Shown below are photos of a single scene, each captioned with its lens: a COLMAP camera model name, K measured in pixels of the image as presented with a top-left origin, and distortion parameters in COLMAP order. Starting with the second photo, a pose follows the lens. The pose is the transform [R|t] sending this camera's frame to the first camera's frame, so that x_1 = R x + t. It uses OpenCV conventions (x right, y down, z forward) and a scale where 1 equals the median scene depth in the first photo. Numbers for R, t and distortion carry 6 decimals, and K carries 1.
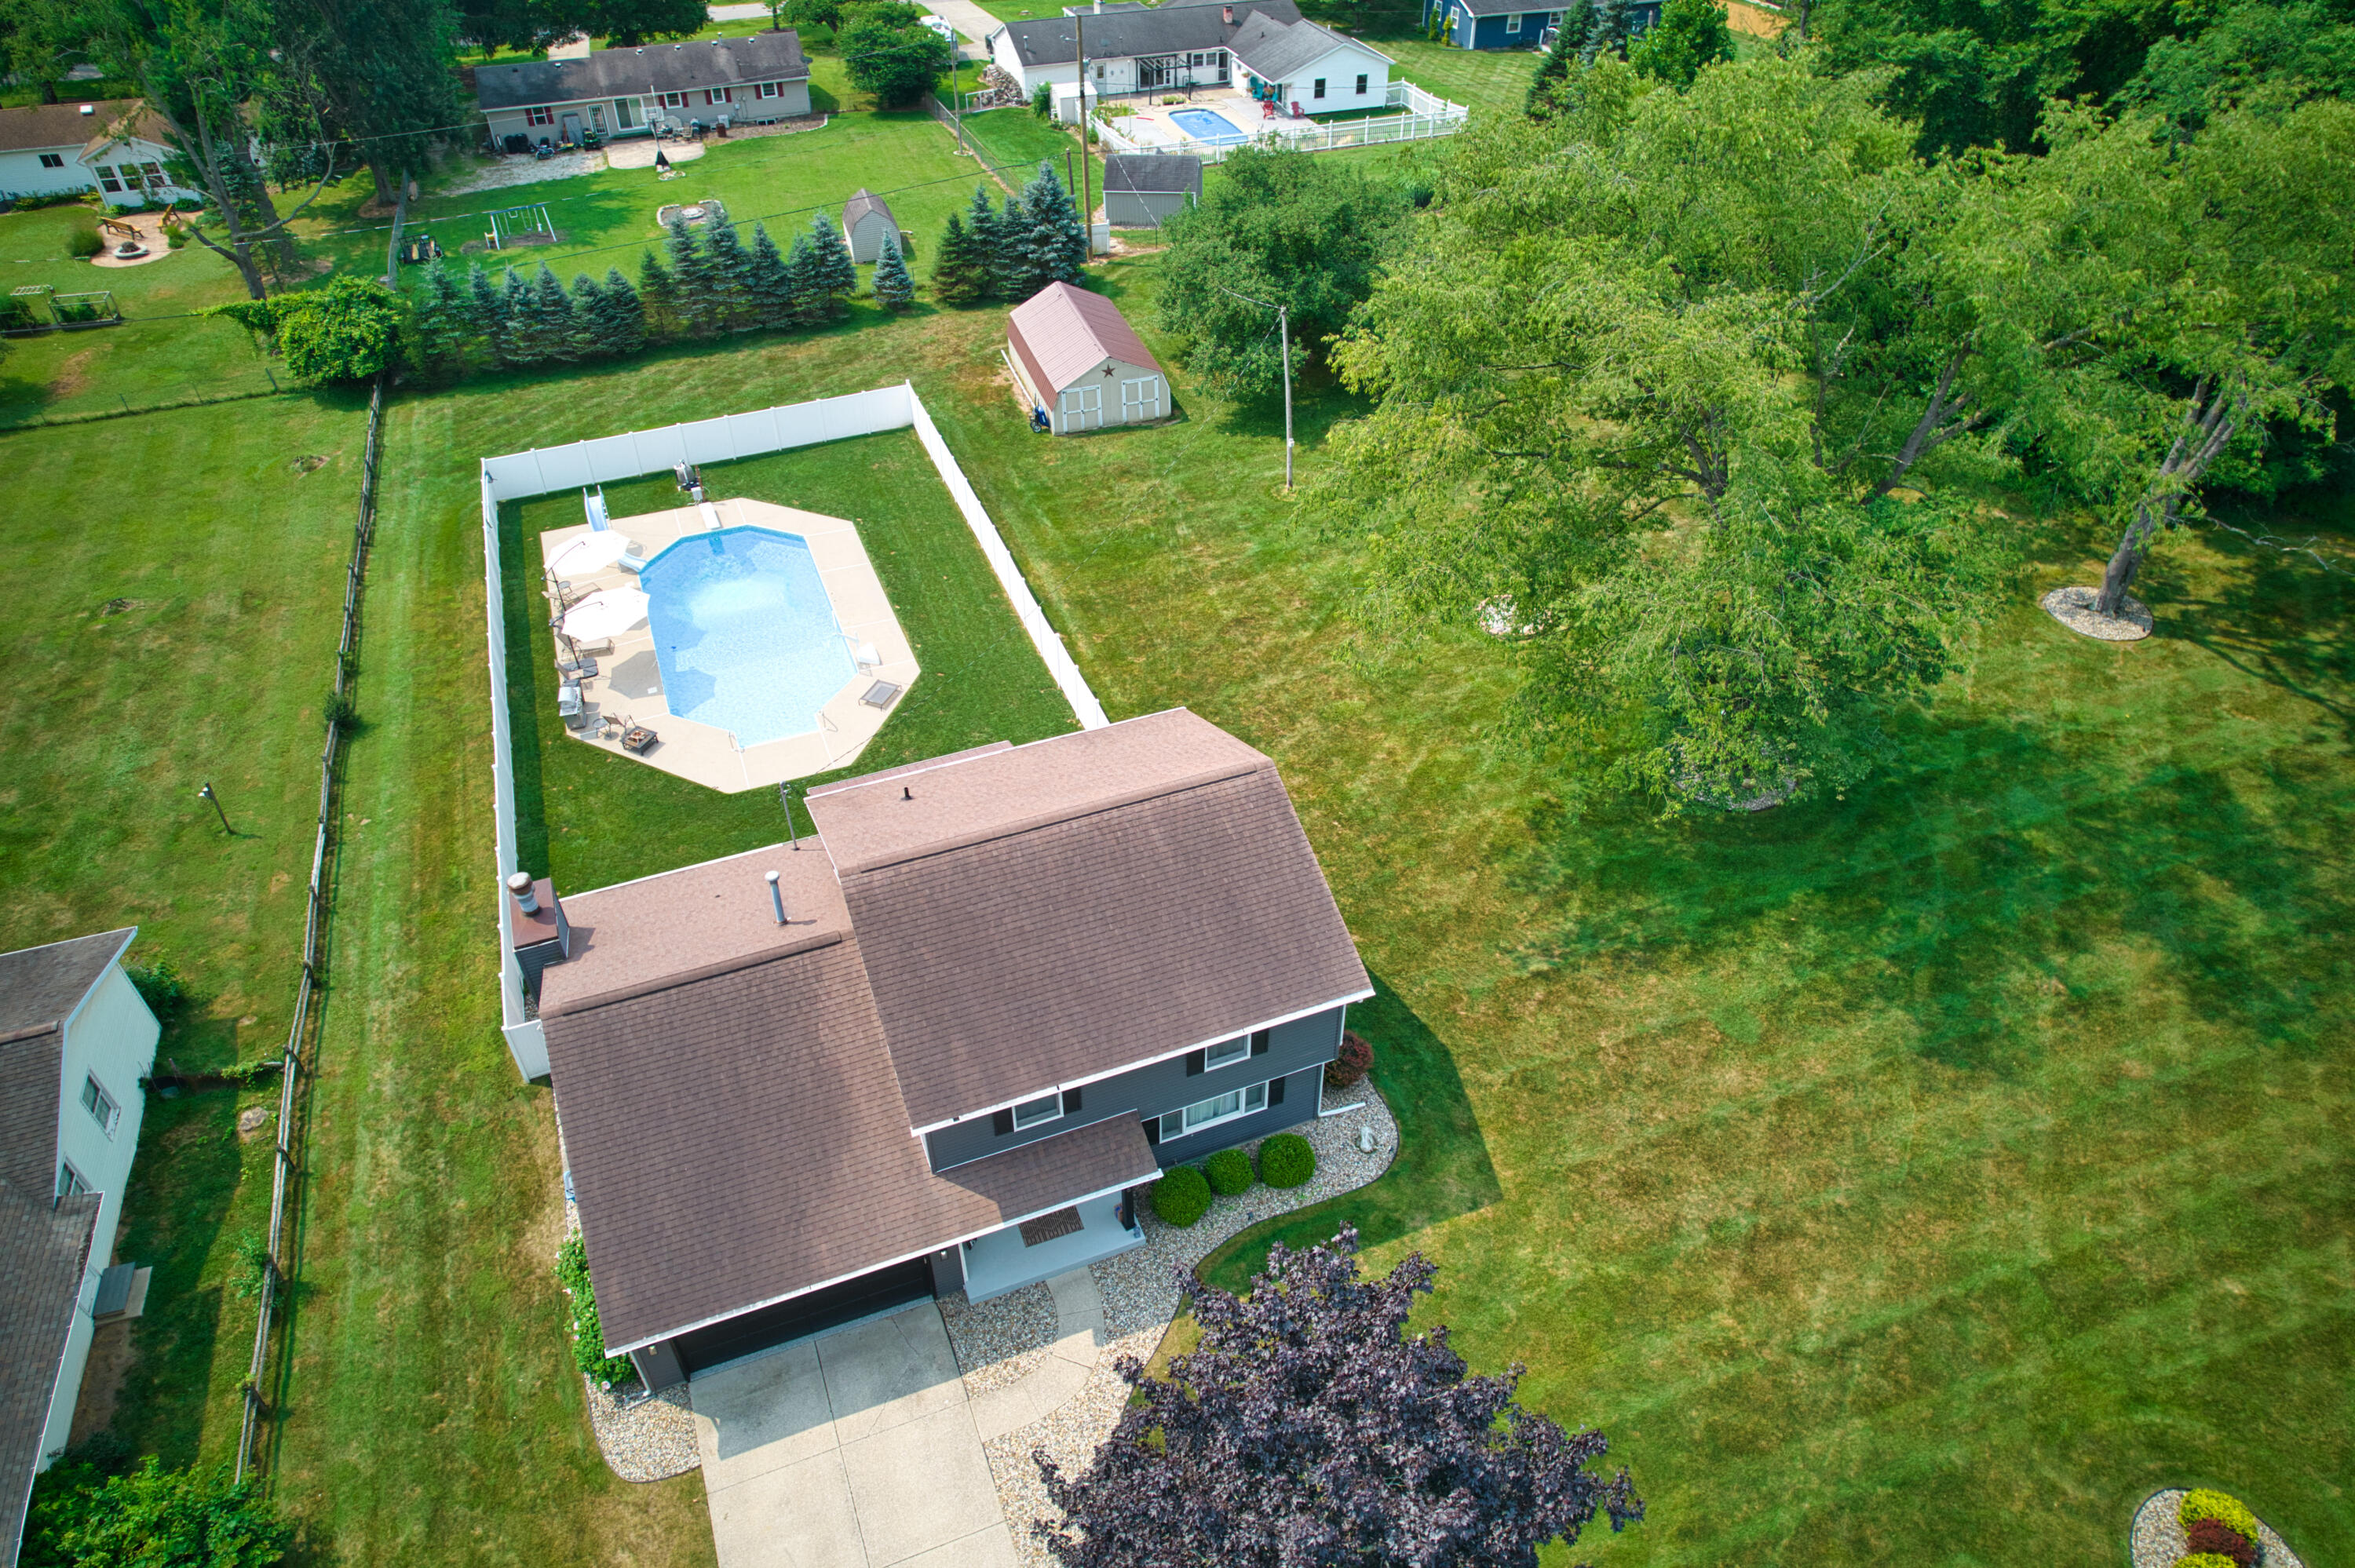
lens RADIAL K [[1513.0, 0, 1158.8], [0, 1513.0, 749.2], [0, 0, 1]] dist [-0.082530, 0.080239]
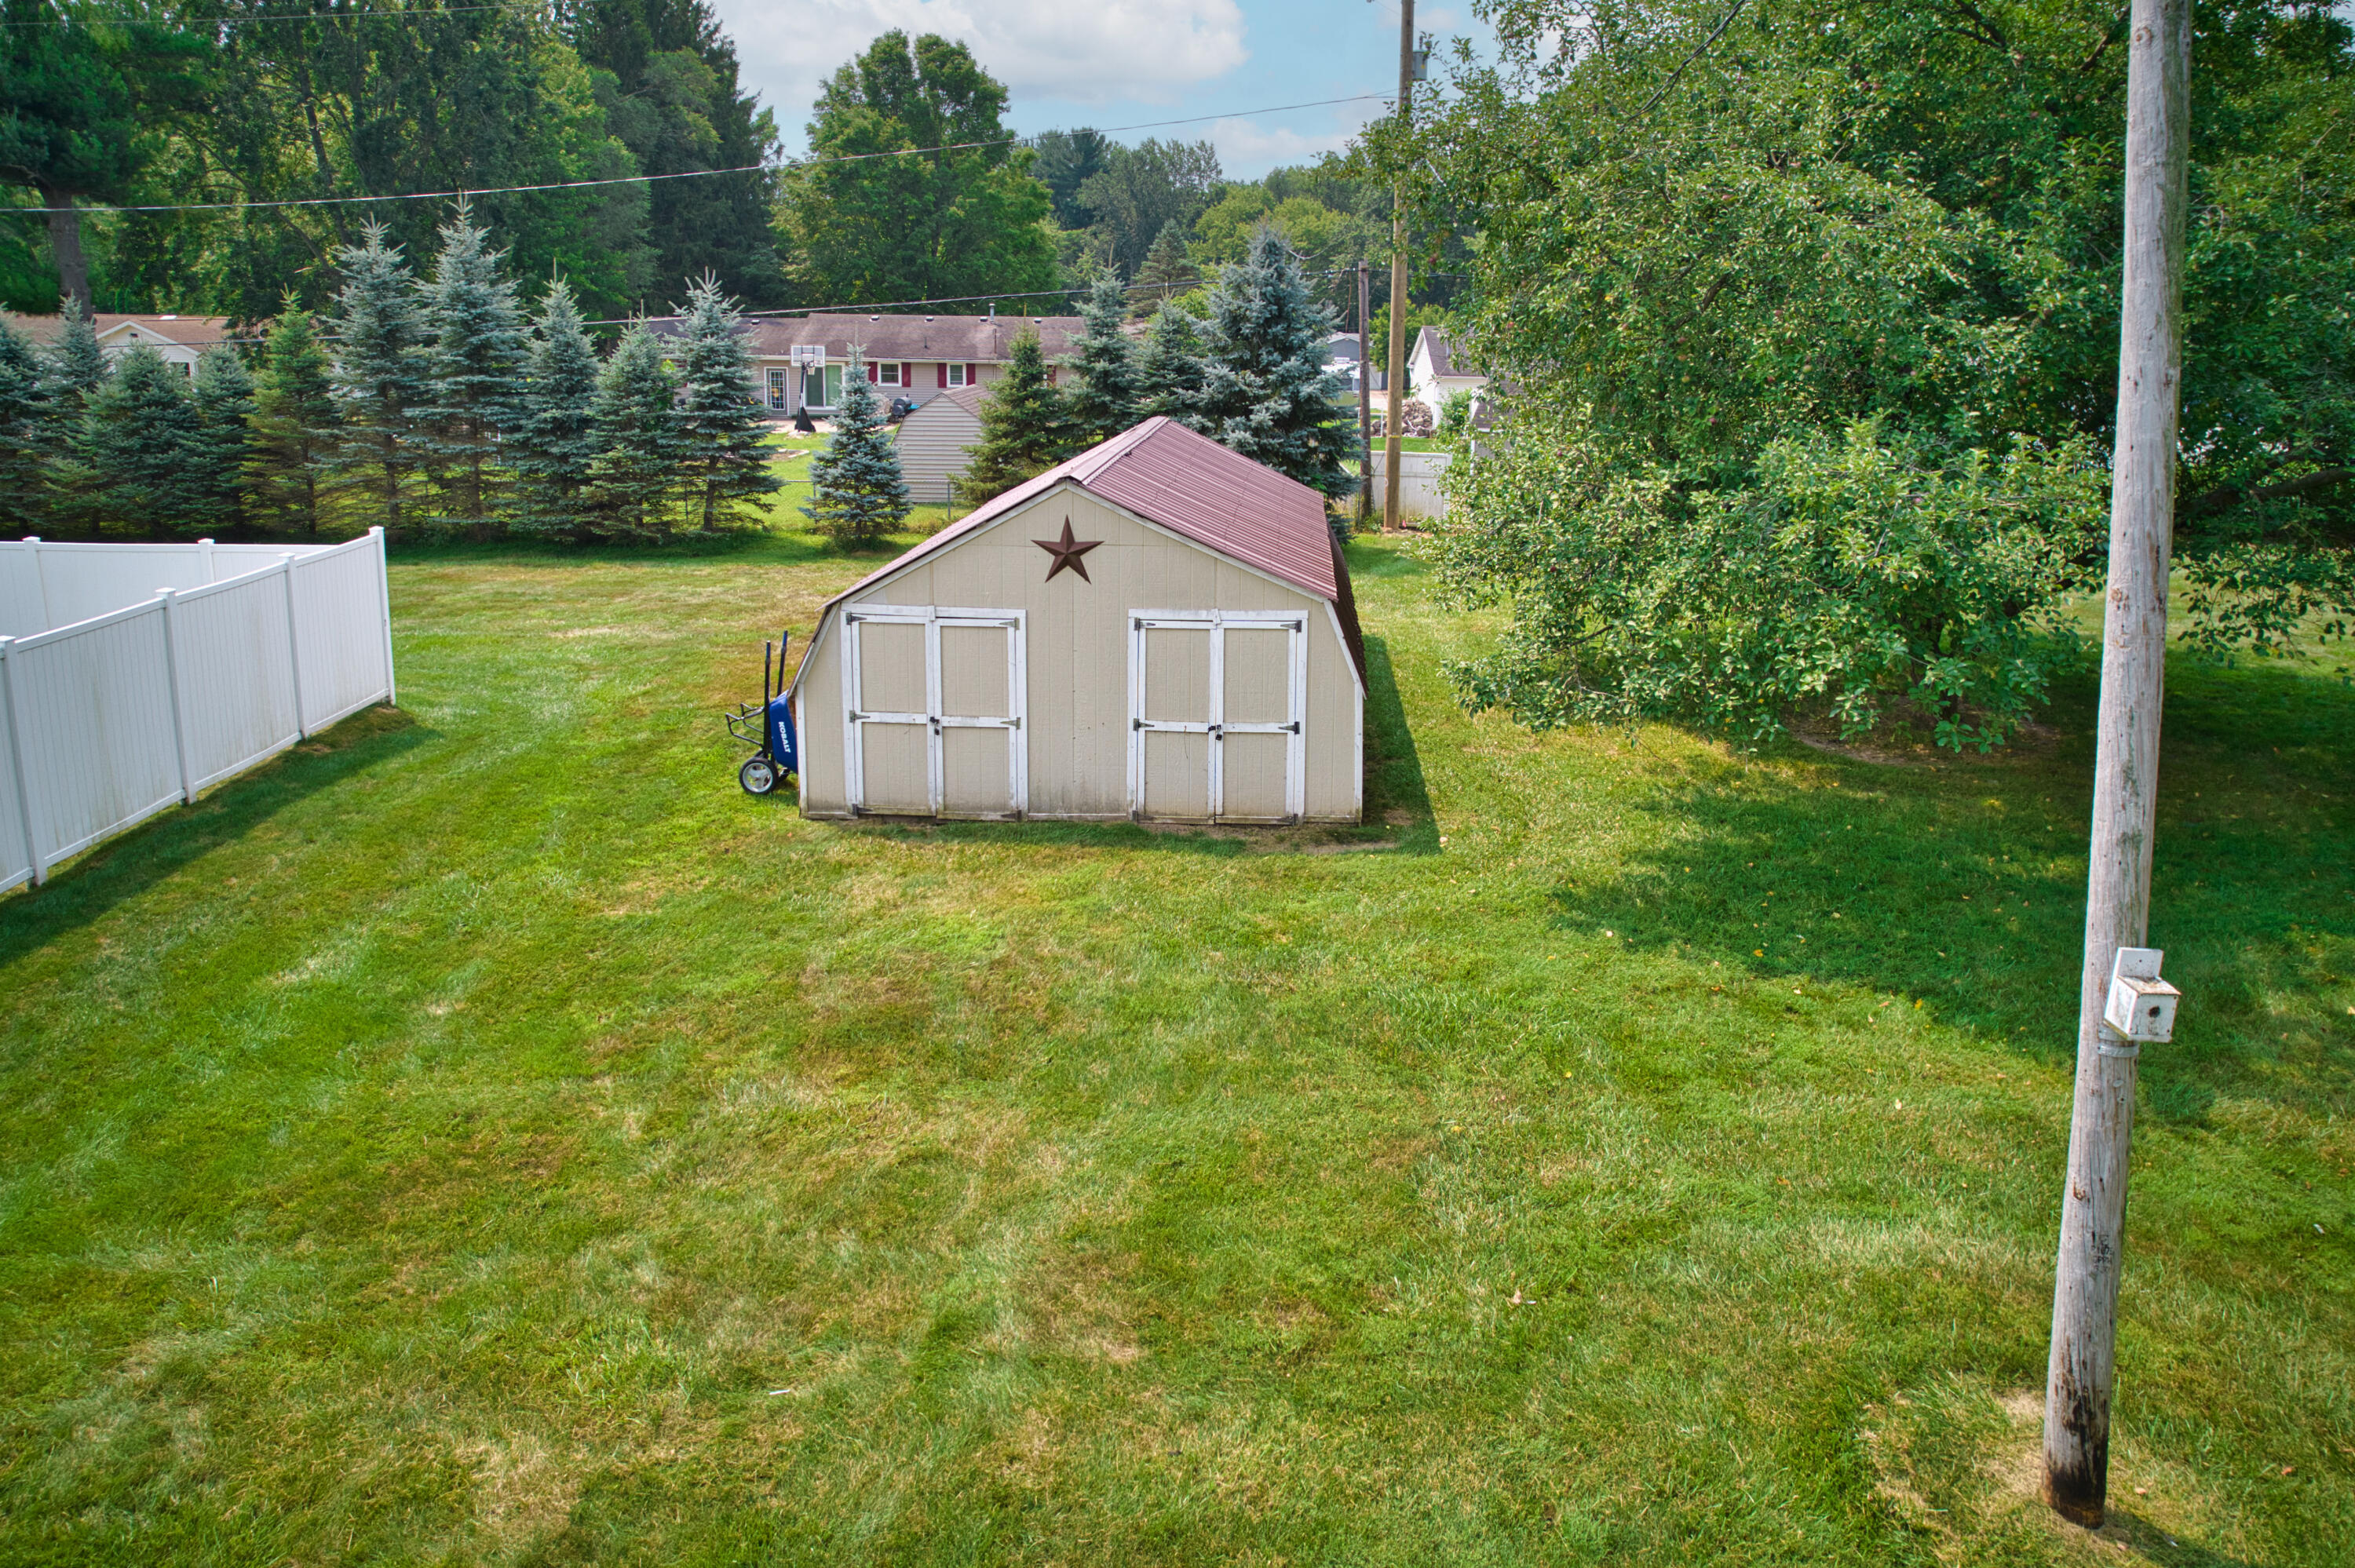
lens RADIAL K [[1576.7, 0, 1177.2], [0, 1576.7, 578.5], [0, 0, 1]] dist [-0.002315, -0.000223]
pose [[0.934447, 0.090528, -0.344403, 0.062370], [-0.241729, 0.871436, -0.426809, -0.166309], [0.261487, 0.482083, 0.836194, 0.873791]]
